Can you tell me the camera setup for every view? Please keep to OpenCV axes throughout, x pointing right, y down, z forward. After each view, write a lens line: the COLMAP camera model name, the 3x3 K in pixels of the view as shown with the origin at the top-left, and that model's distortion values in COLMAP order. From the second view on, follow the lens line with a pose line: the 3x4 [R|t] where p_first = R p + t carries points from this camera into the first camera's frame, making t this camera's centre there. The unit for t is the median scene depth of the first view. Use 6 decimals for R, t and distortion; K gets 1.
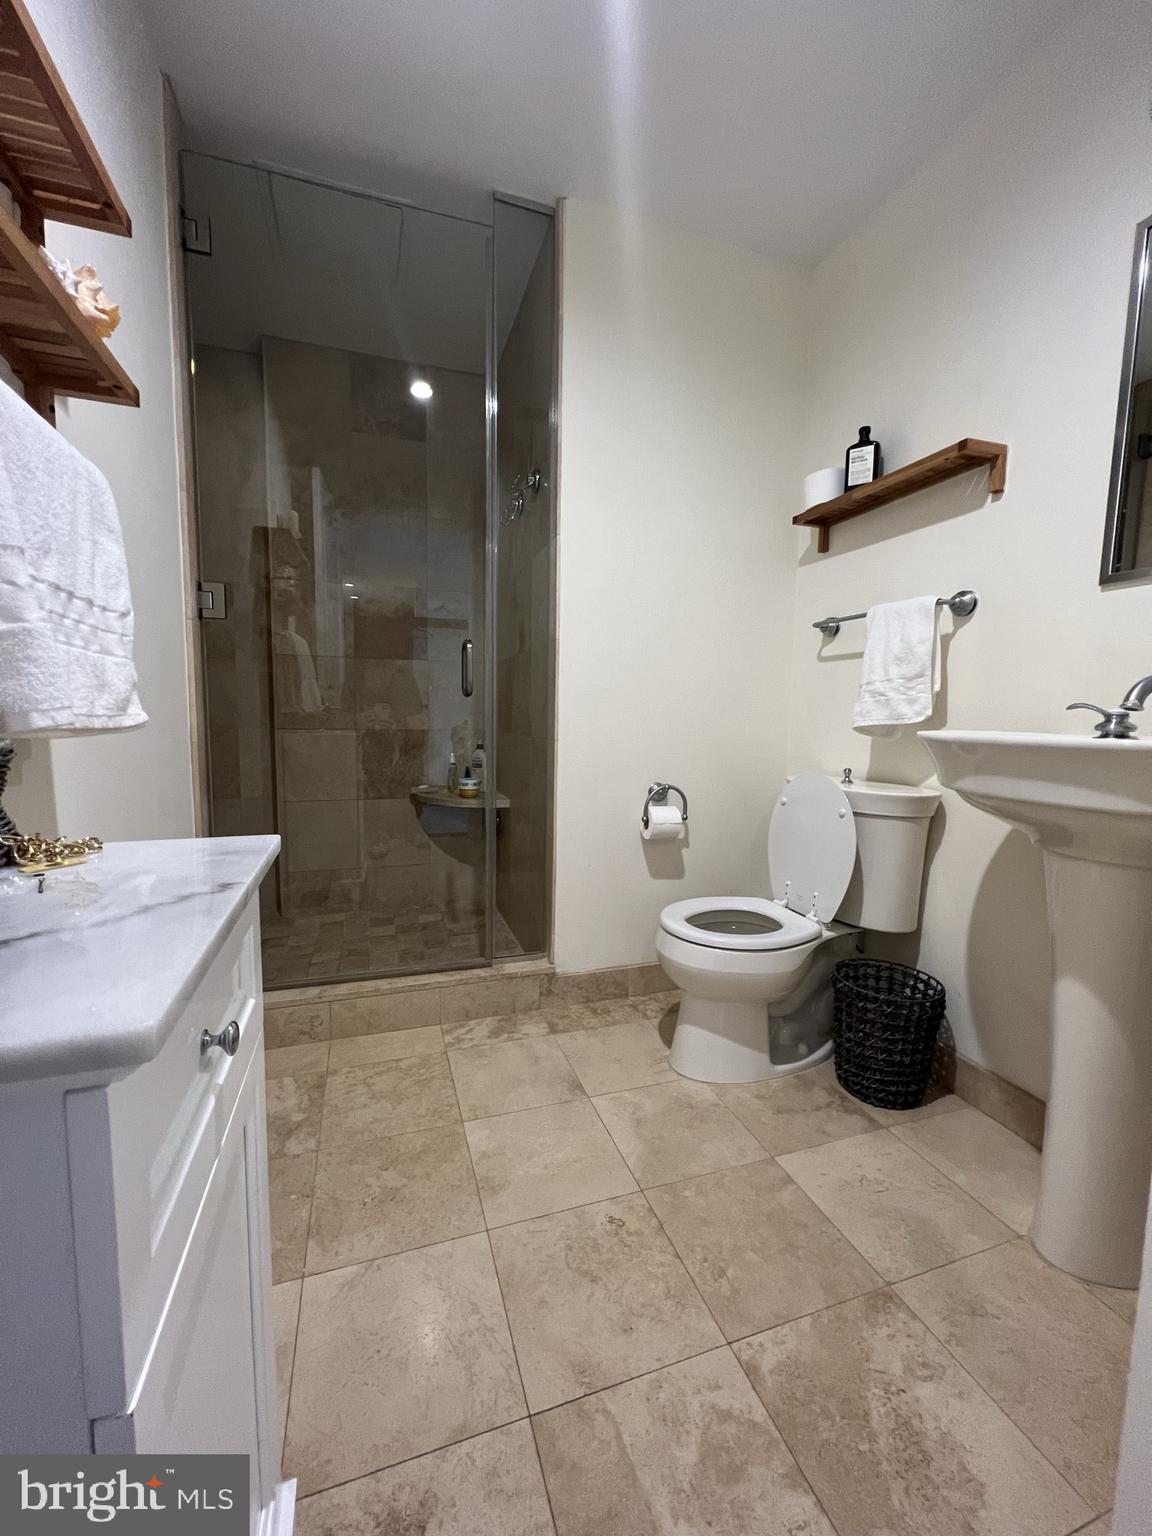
lens RADIAL K [[613.8, 0, 573.2], [0, 613.8, 769.9], [0, 0, 1]] dist [0.000361, 0.000706]
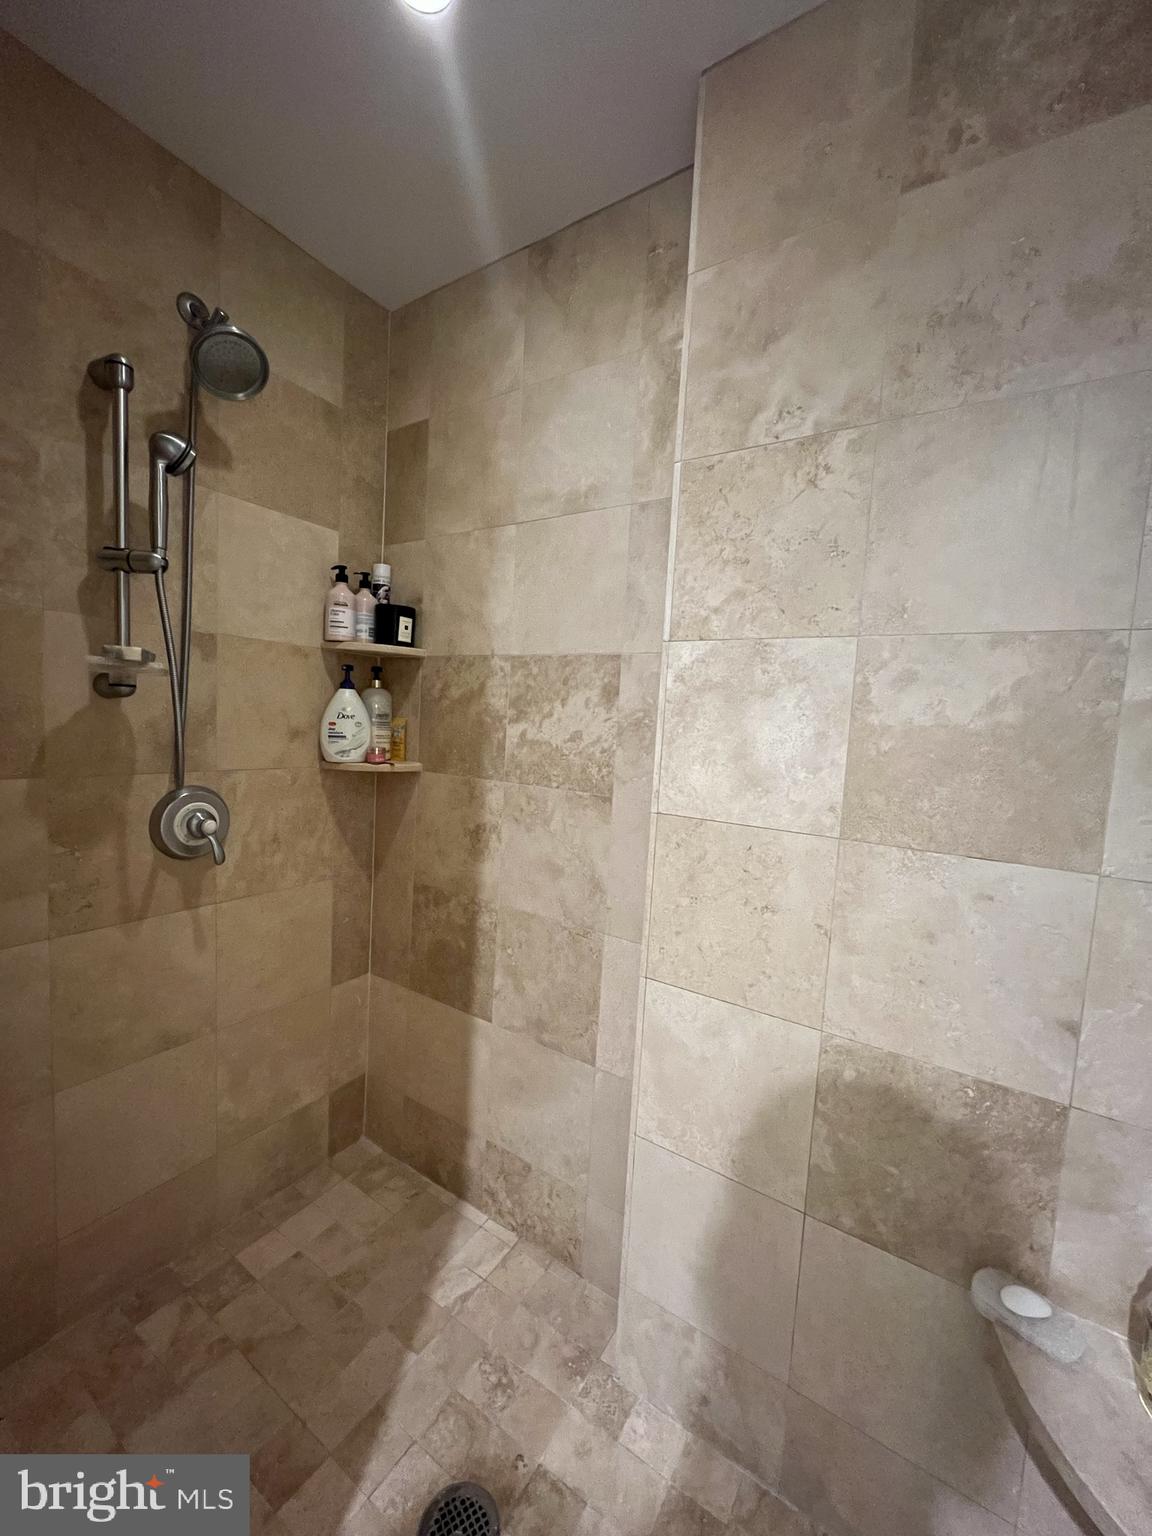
lens RADIAL K [[615.9, 0, 573.3], [0, 615.9, 766.2], [0, 0, 1]] dist [0.001954, -0.000432]
pose [[0.622260, 0.083430, -0.778352, -0.174025], [-0.126130, 0.991999, 0.005495, -0.205972], [0.772582, 0.094754, 0.627804, 0.643387]]
